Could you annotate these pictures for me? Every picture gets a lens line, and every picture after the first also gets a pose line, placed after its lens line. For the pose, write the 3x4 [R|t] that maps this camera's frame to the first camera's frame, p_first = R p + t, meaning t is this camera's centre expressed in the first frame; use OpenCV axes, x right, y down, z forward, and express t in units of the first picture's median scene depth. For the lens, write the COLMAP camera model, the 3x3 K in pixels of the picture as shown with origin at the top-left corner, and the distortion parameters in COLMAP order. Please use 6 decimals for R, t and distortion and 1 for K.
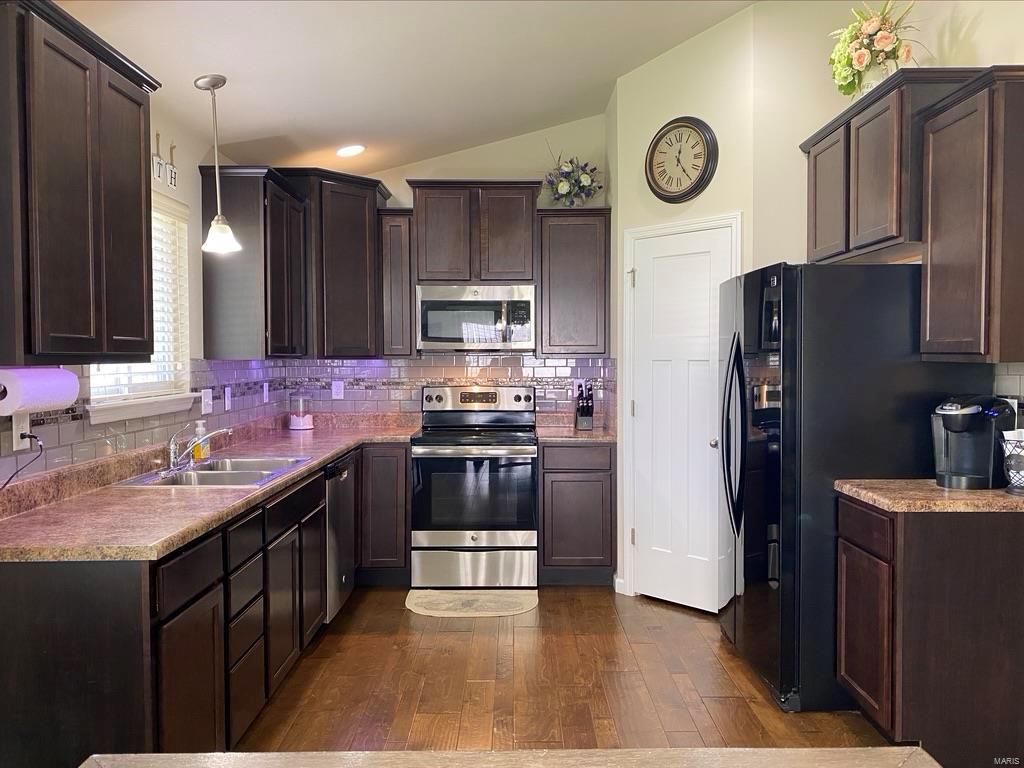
lens RADIAL K [[780.6, 0, 512.0], [0, 780.6, 384.0], [0, 0, 1]] dist [0.074467, -0.097884]
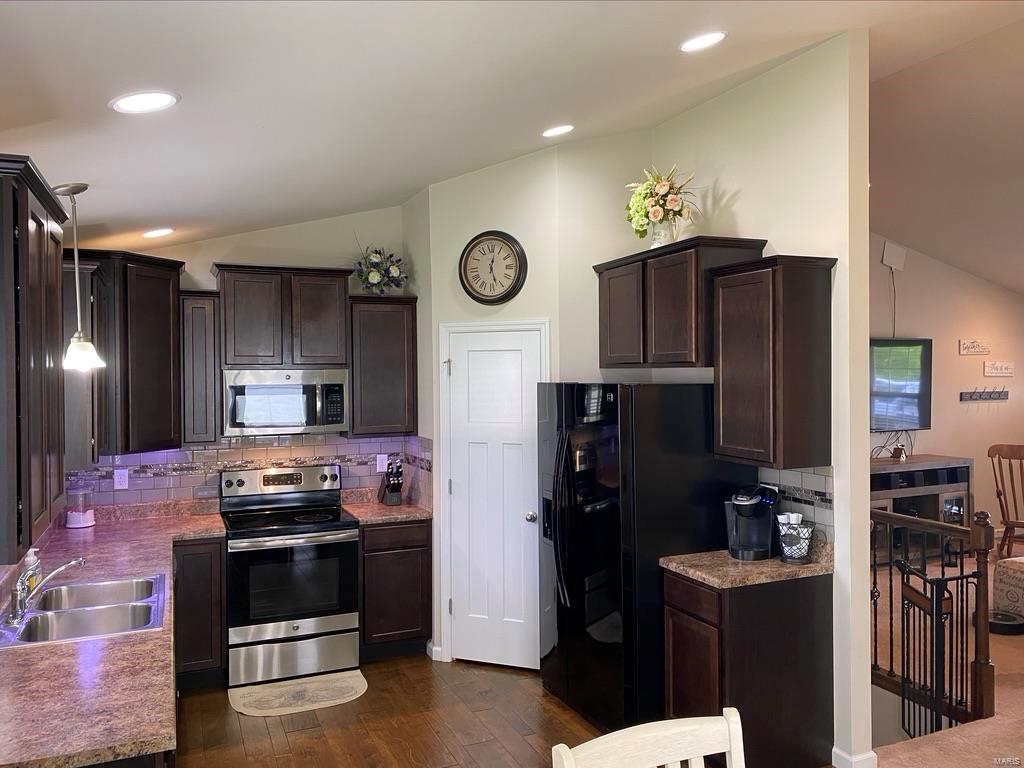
lens RADIAL K [[786.8, 0, 512.0], [0, 786.8, 384.0], [0, 0, 1]] dist [0.000151, -0.017046]
pose [[0.916072, -0.011446, 0.400851, -0.197270], [0.020576, 0.999617, -0.018479, -0.089299], [-0.400486, 0.025177, 0.915957, -0.031727]]
